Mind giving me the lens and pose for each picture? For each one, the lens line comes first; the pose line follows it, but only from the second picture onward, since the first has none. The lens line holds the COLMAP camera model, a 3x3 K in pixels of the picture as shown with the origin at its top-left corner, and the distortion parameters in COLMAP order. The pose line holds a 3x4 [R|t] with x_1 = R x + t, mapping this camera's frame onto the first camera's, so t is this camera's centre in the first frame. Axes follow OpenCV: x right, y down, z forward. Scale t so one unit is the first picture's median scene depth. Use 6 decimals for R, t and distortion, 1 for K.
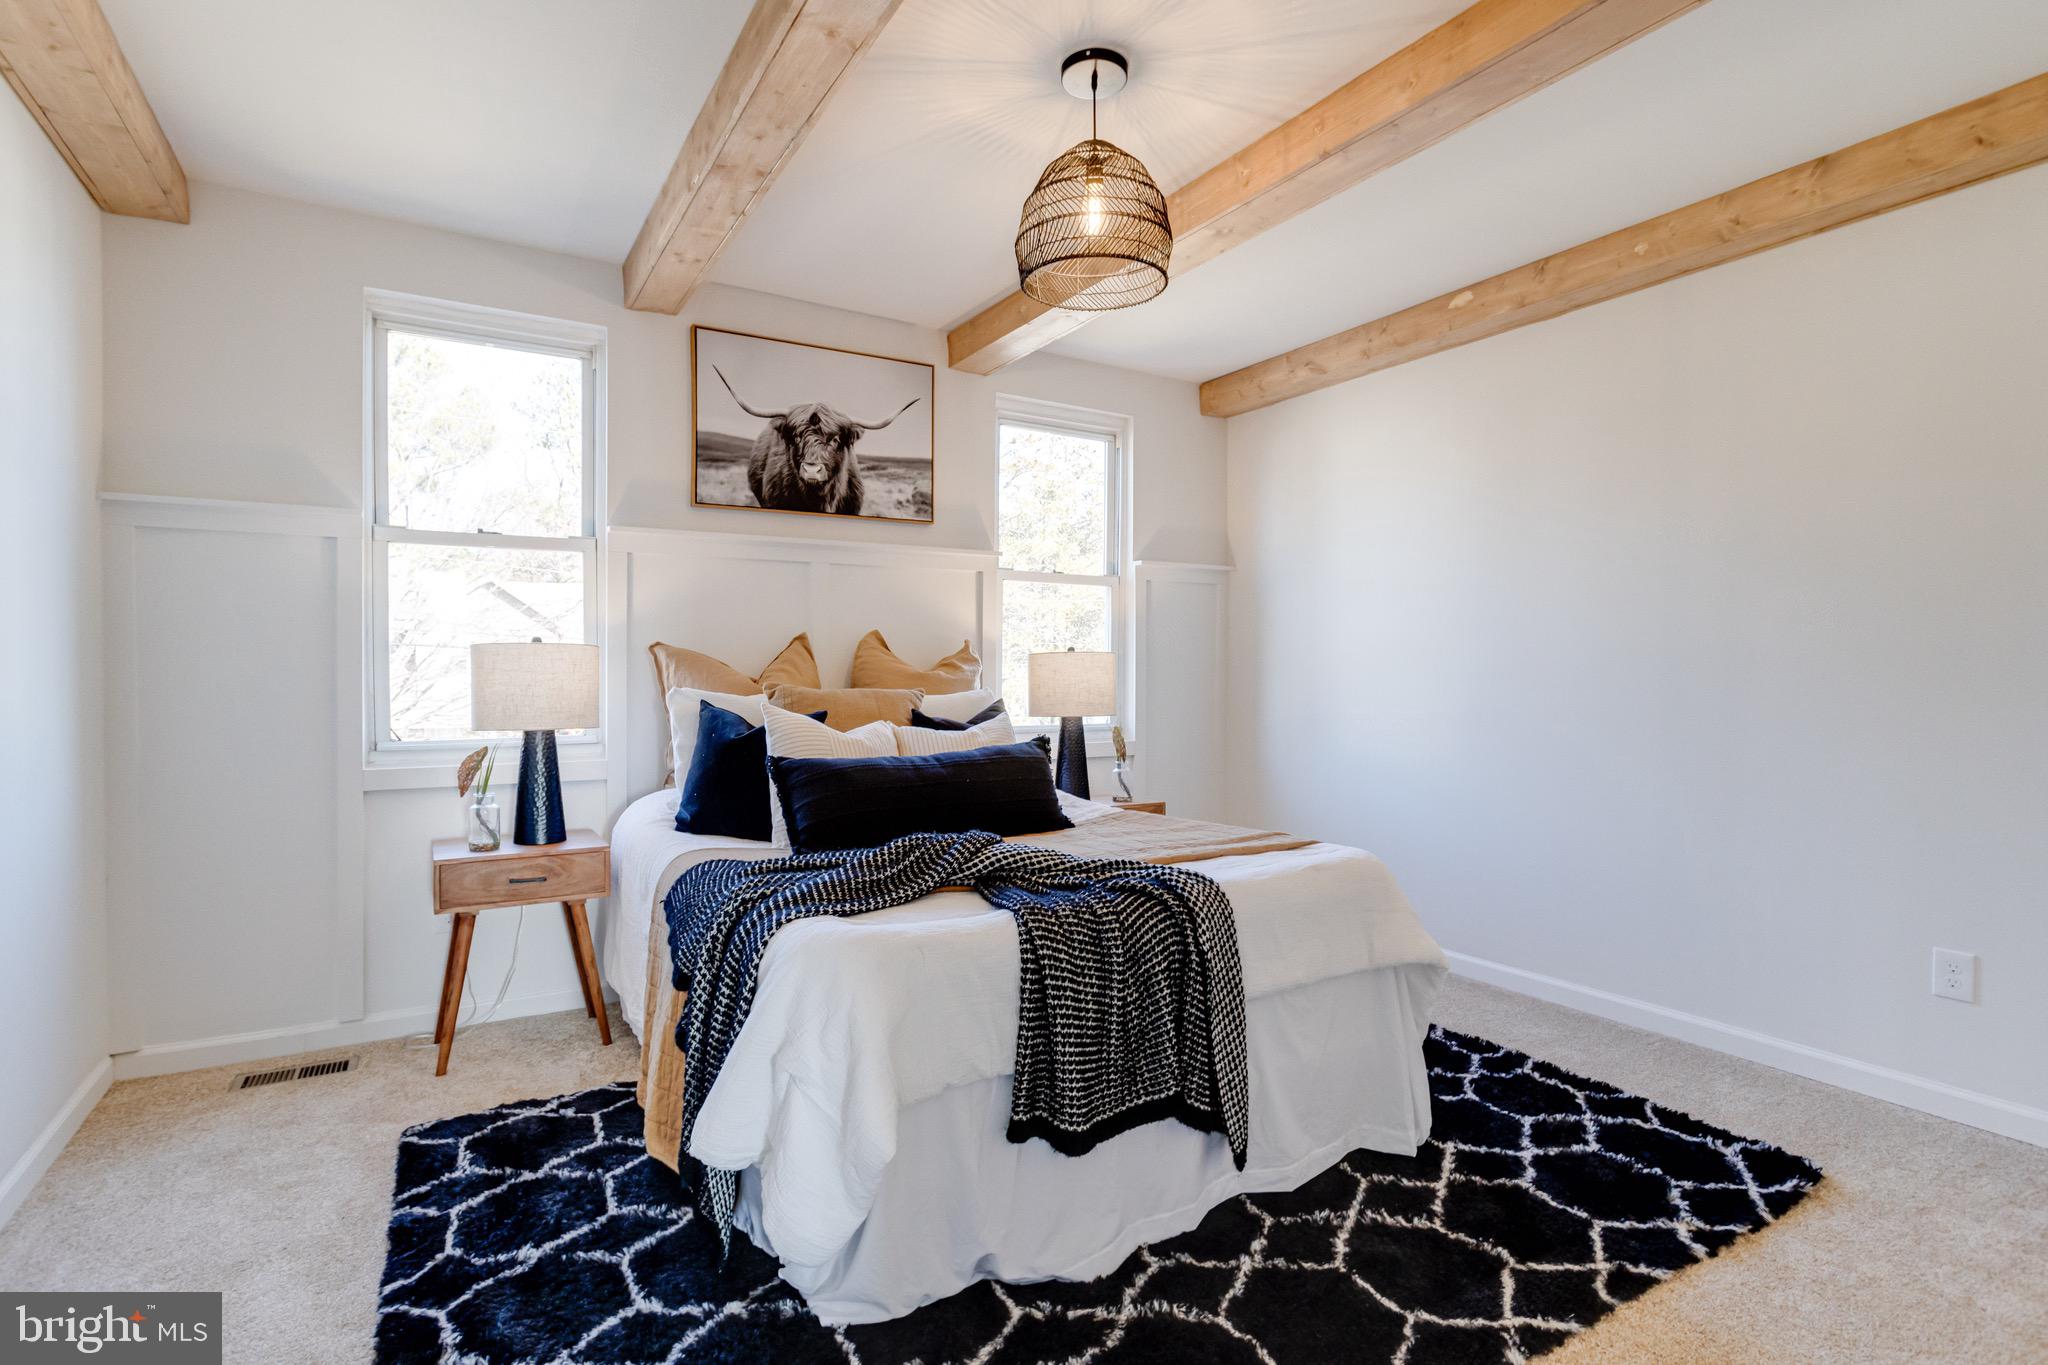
lens RADIAL K [[988.9, 0, 1027.2], [0, 988.9, 678.9], [0, 0, 1]] dist [-0.015747, 0.003459]
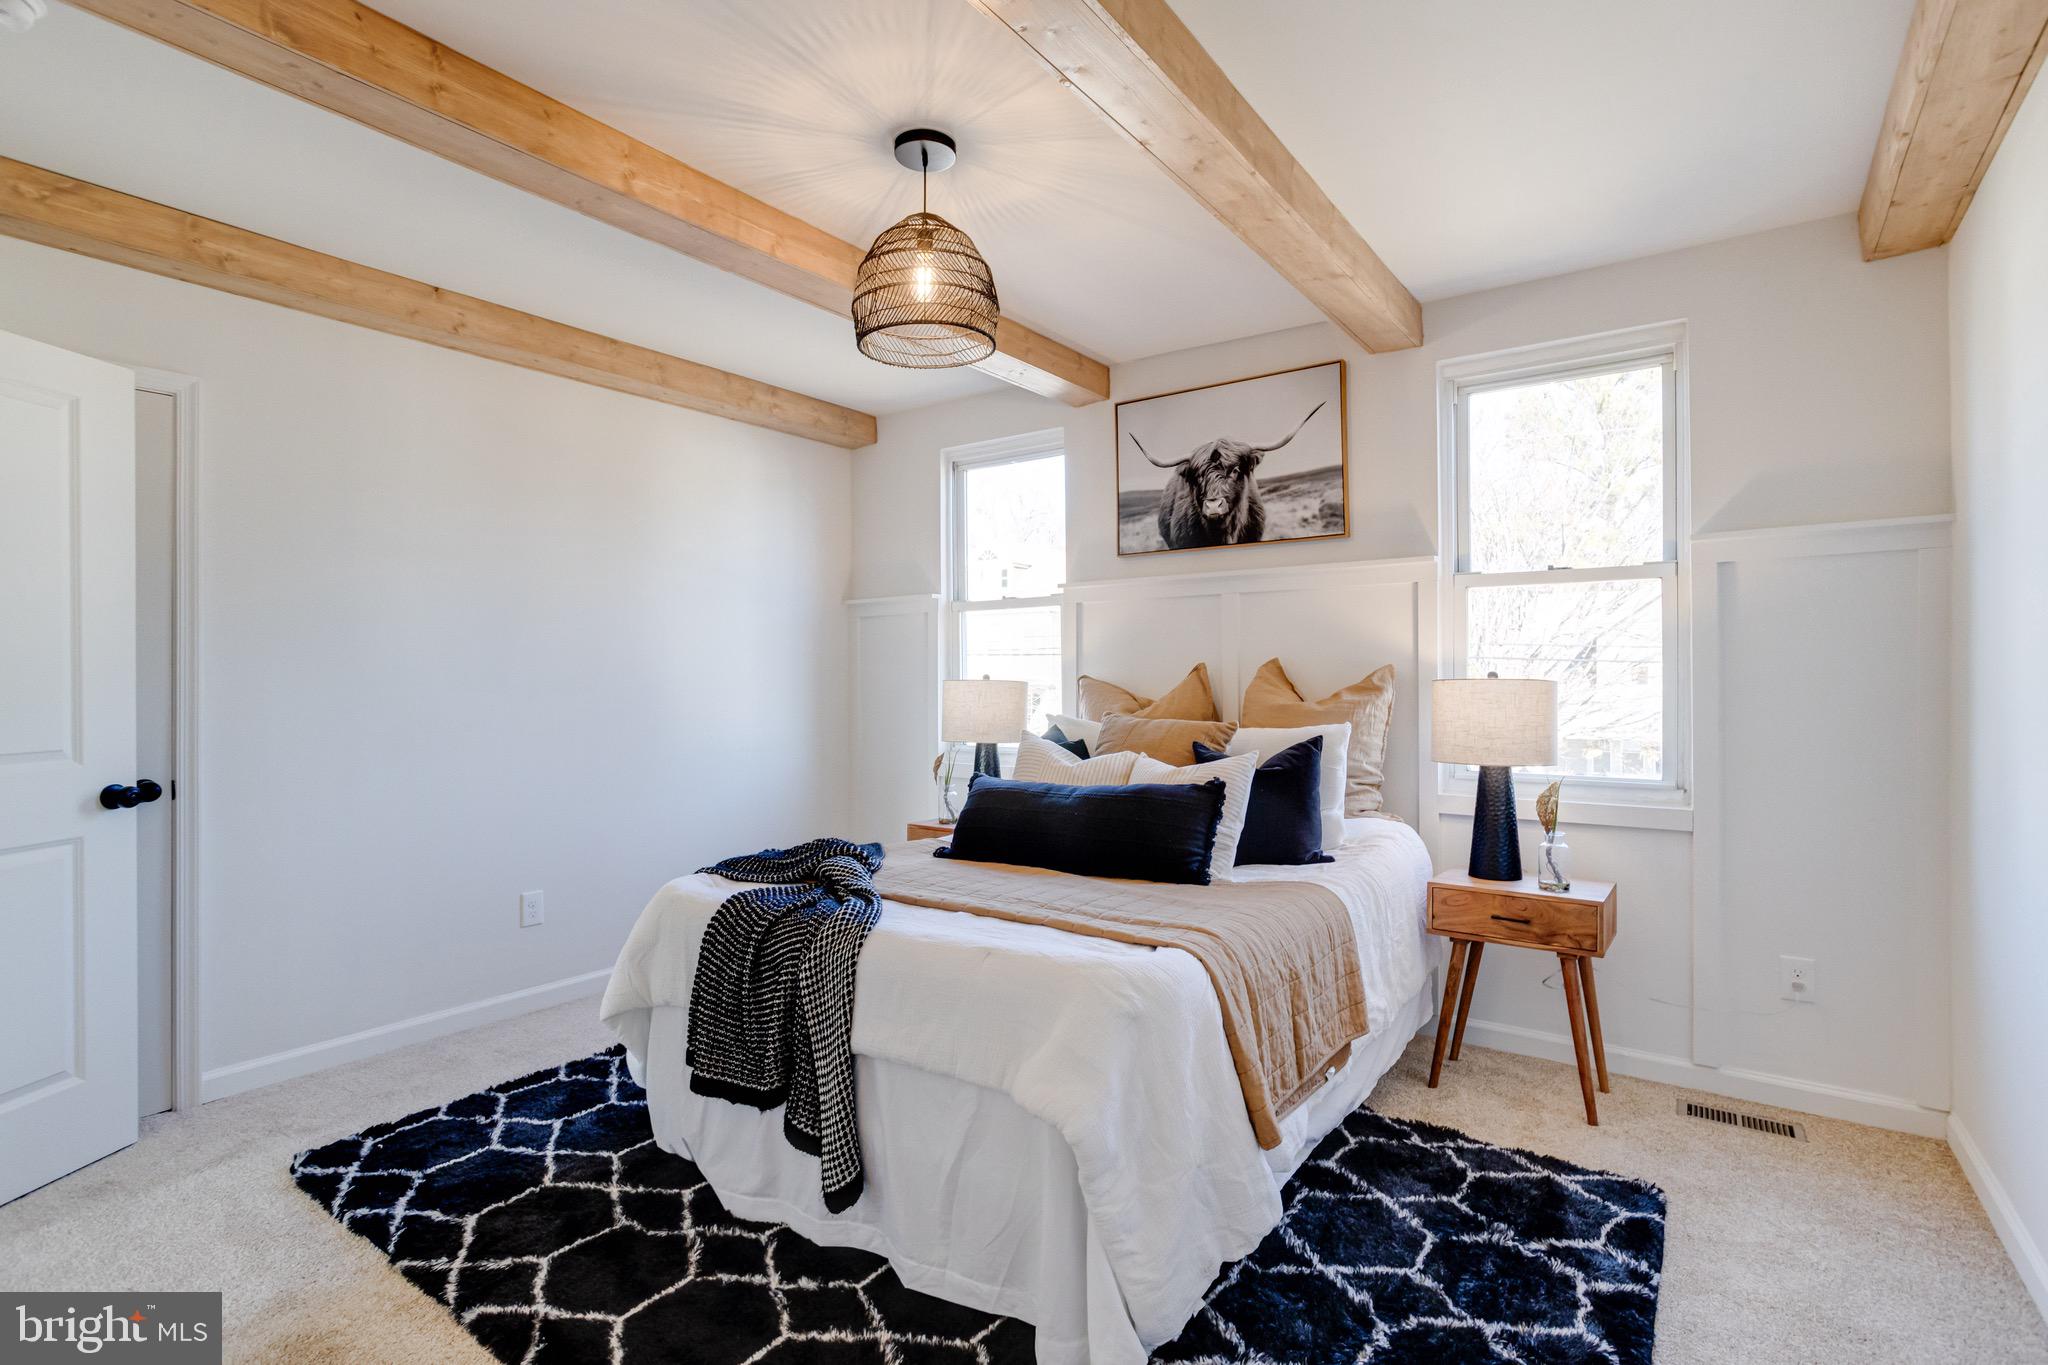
lens RADIAL K [[1022.2, 0, 1024.4], [0, 1022.2, 686.4], [0, 0, 1]] dist [-0.036734, 0.017246]
pose [[0.381631, -0.010790, -0.924252, 0.672524], [-0.018352, 0.999646, -0.019248, 0.000372], [0.924133, 0.024308, 0.381298, 0.411645]]
